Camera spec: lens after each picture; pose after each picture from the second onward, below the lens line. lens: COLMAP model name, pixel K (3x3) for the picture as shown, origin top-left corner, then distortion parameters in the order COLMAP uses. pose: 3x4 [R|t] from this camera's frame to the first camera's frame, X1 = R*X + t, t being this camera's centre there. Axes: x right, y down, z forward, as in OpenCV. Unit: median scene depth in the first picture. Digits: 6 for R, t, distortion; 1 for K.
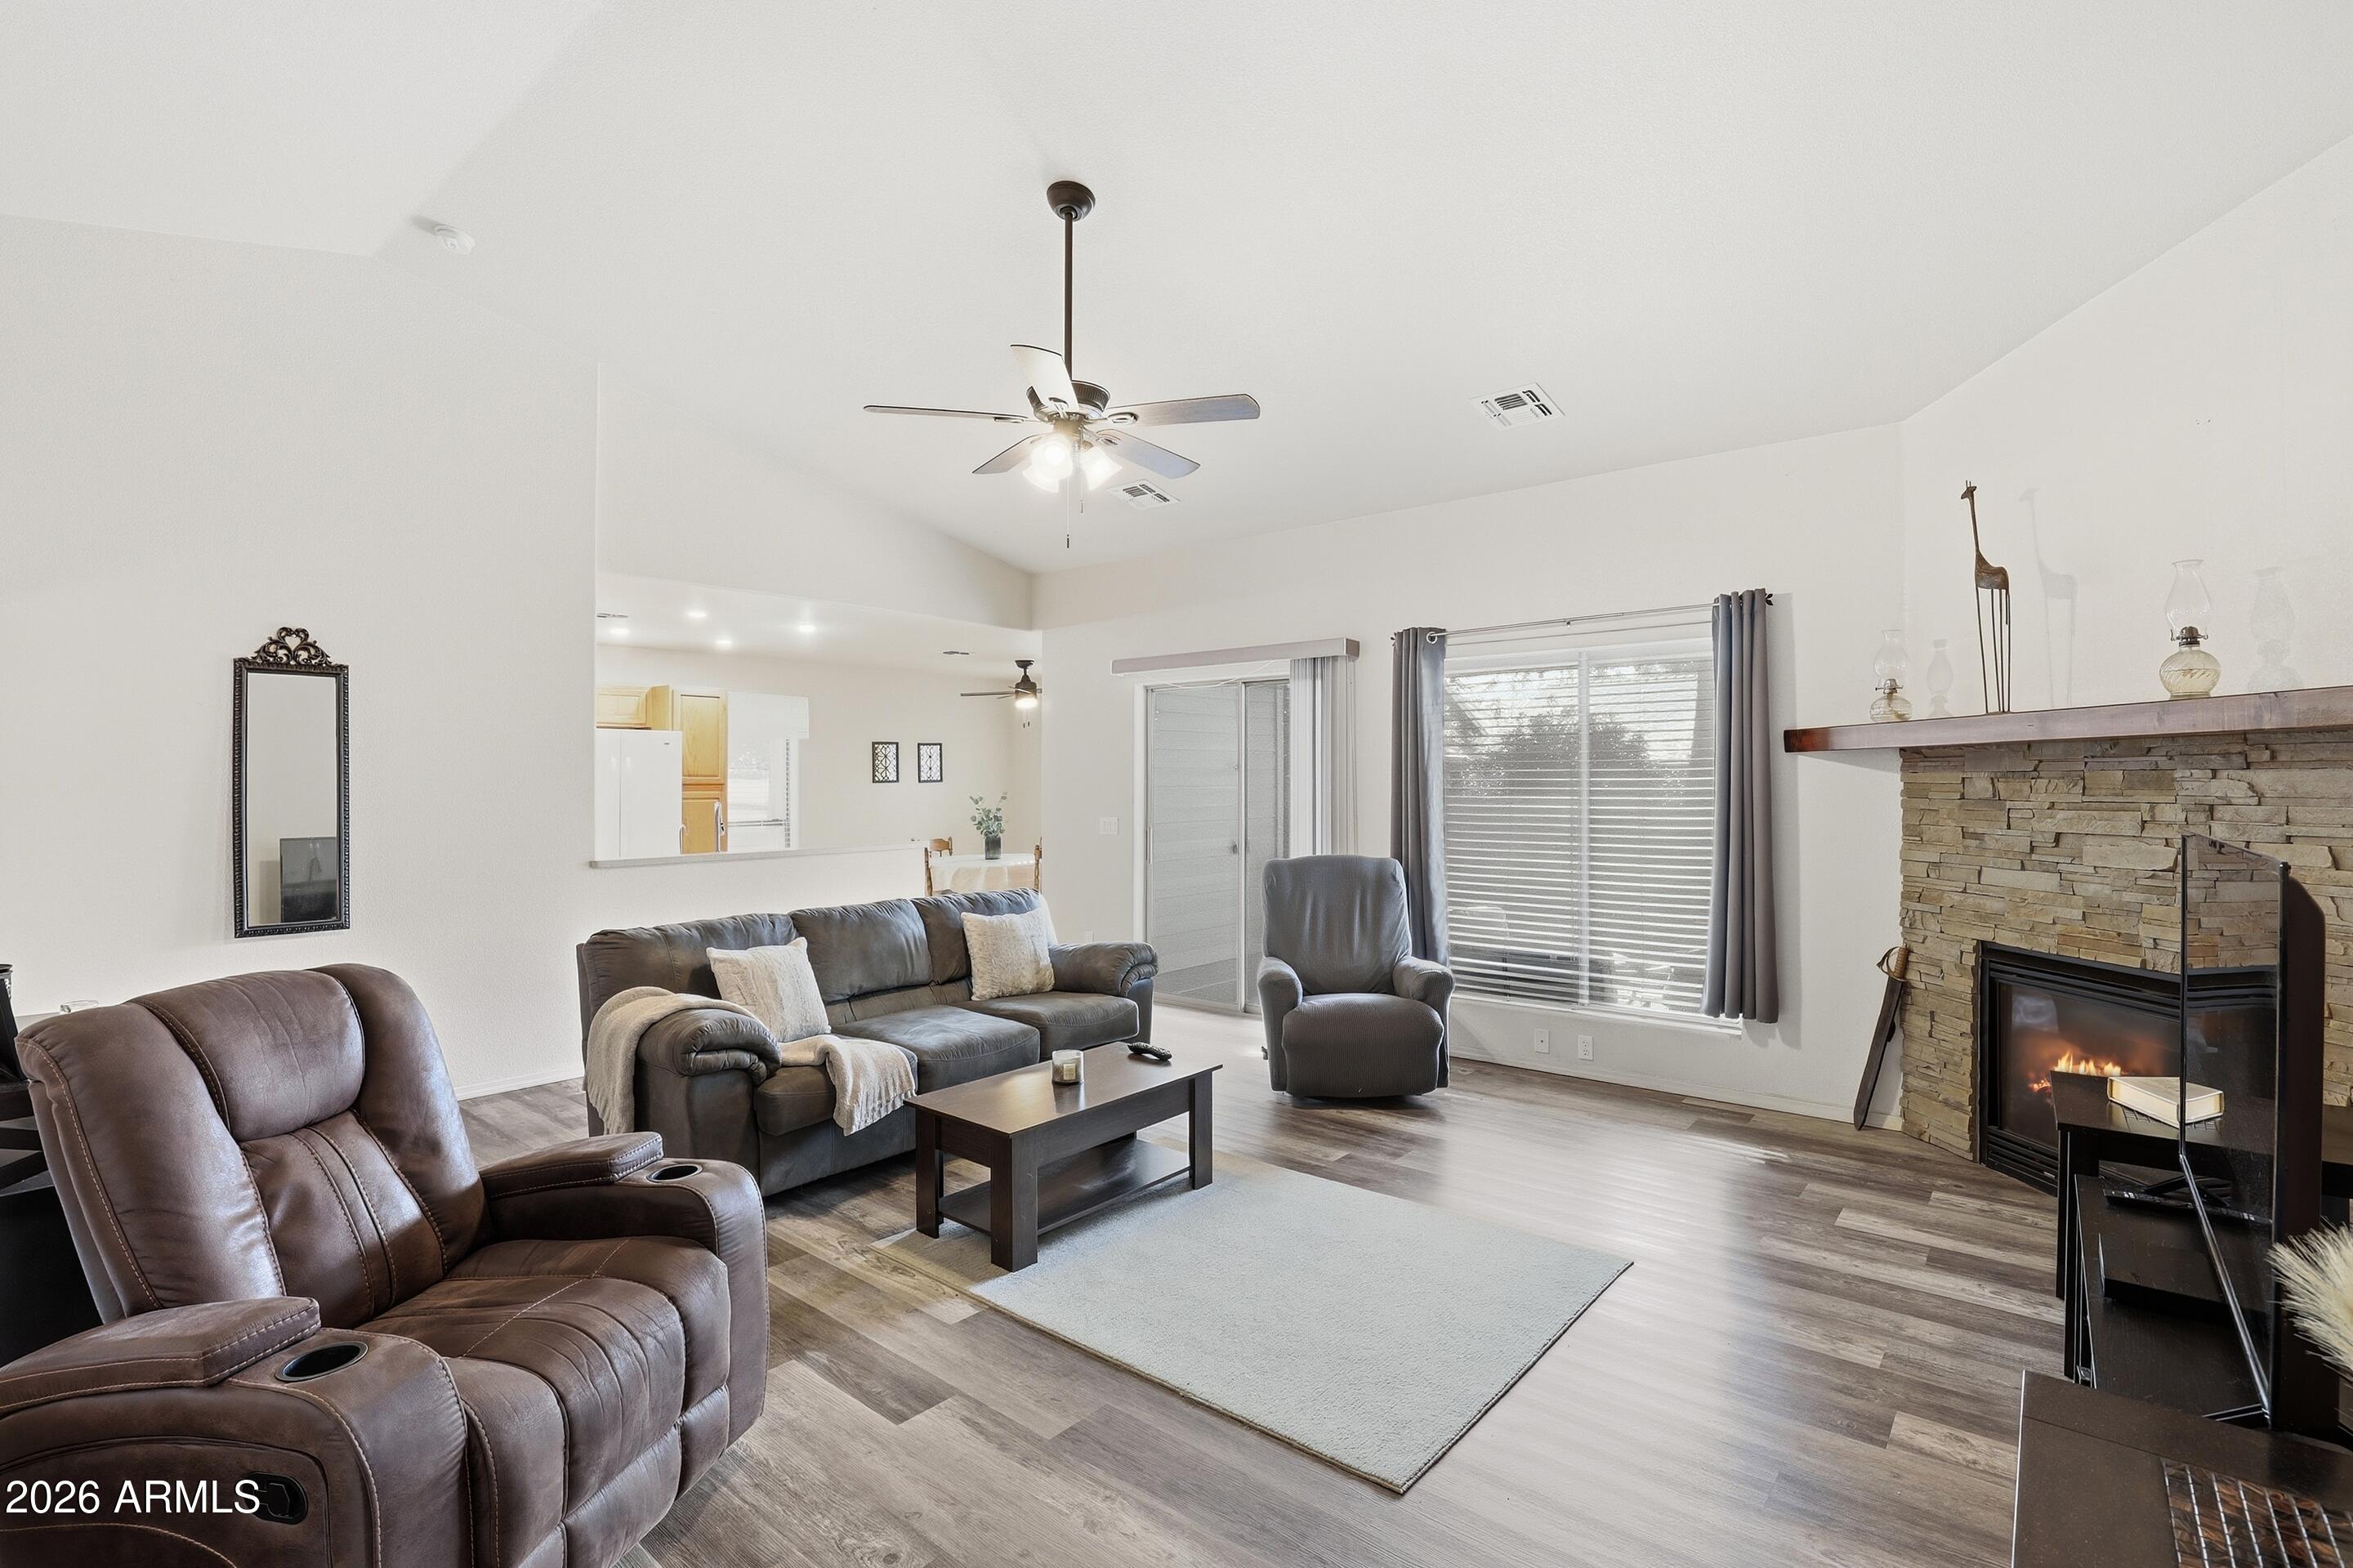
lens RADIAL K [[1093.6, 0, 1164.3], [0, 1093.6, 781.3], [0, 0, 1]] dist [-0.023744, -0.000204]
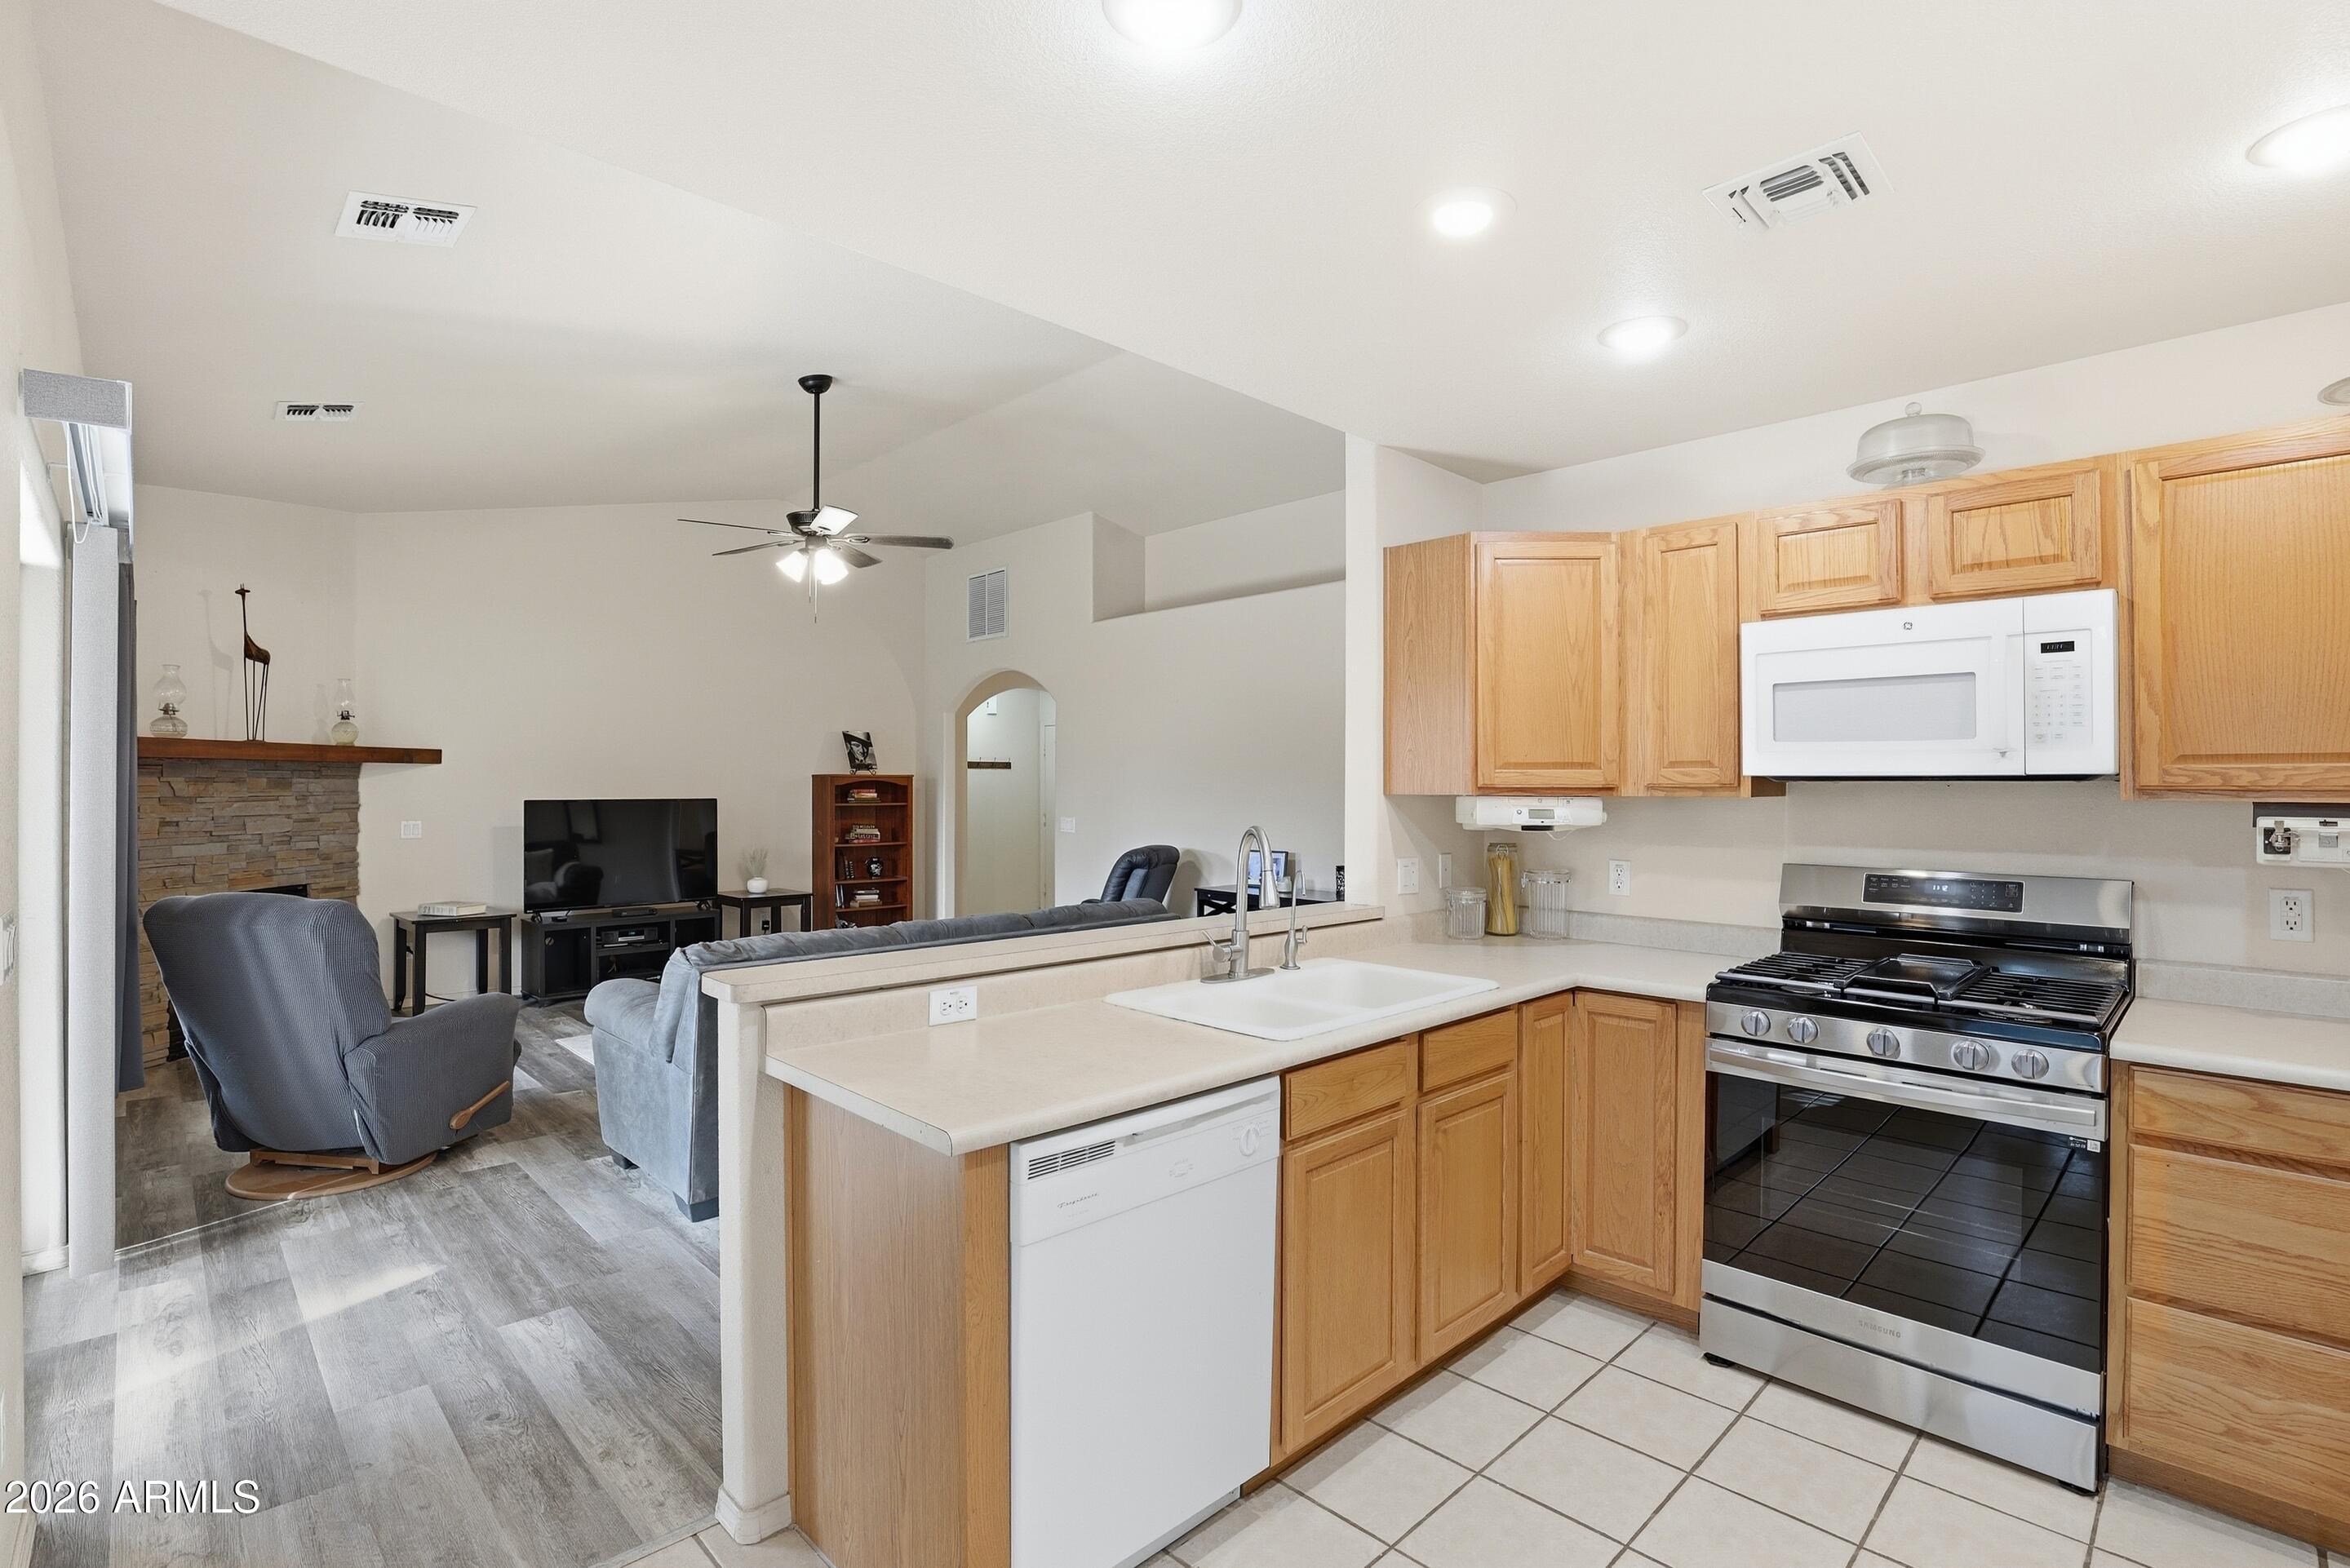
lens RADIAL K [[1092.1, 0, 1162.8], [0, 1092.1, 781.3], [0, 0, 1]] dist [-0.023744, -0.000204]
pose [[-0.994230, 0.000601, 0.107263, -0.378528], [-0.000287, 0.999966, -0.008264, 0.004610], [-0.107264, -0.008247, -0.994196, 1.287546]]
